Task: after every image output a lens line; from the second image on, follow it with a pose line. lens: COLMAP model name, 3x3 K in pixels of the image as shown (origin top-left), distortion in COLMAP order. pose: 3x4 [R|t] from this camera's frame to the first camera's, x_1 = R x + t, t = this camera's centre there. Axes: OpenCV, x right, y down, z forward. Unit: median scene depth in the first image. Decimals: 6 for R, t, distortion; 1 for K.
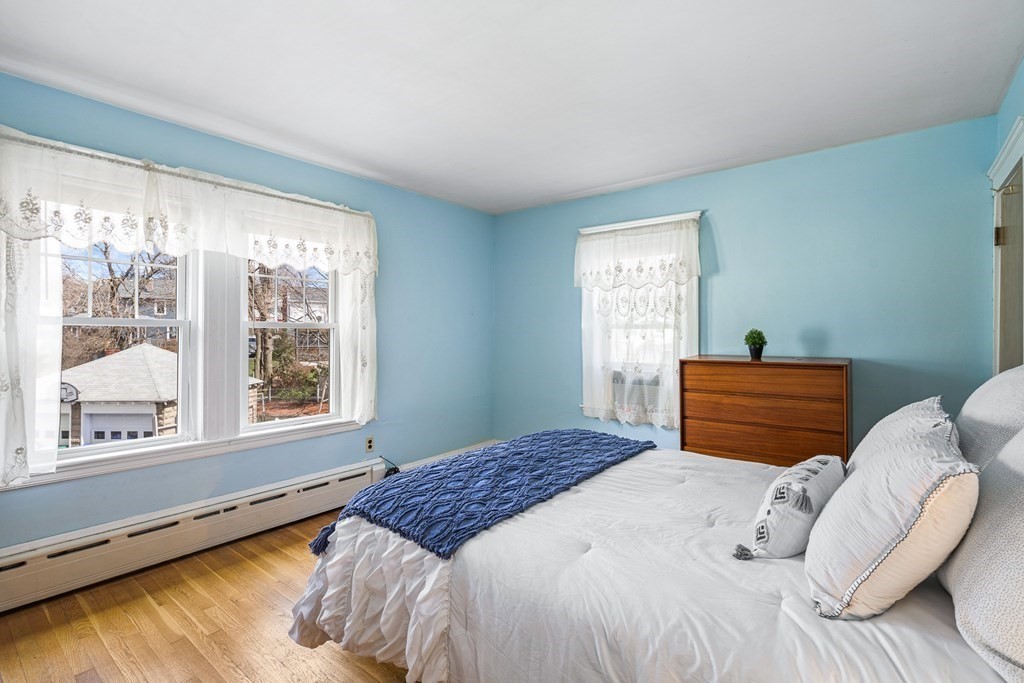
lens RADIAL K [[476.5, 0, 511.4], [0, 476.5, 336.1], [0, 0, 1]] dist [-0.003807, 0.002142]
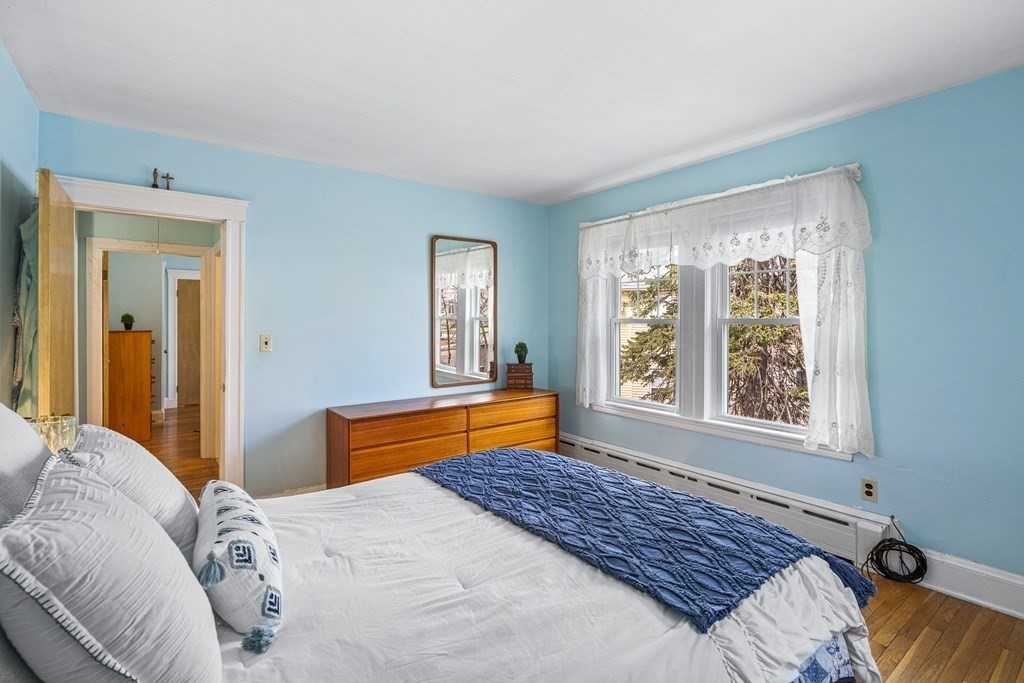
lens RADIAL K [[476.5, 0, 505.2], [0, 476.5, 322.1], [0, 0, 1]] dist [-0.003807, 0.002142]
pose [[-0.253010, -0.000196, -0.967464, 0.618839], [-0.001749, 0.999998, 0.000254, -0.022016], [0.967462, 0.001756, -0.253009, 0.794791]]
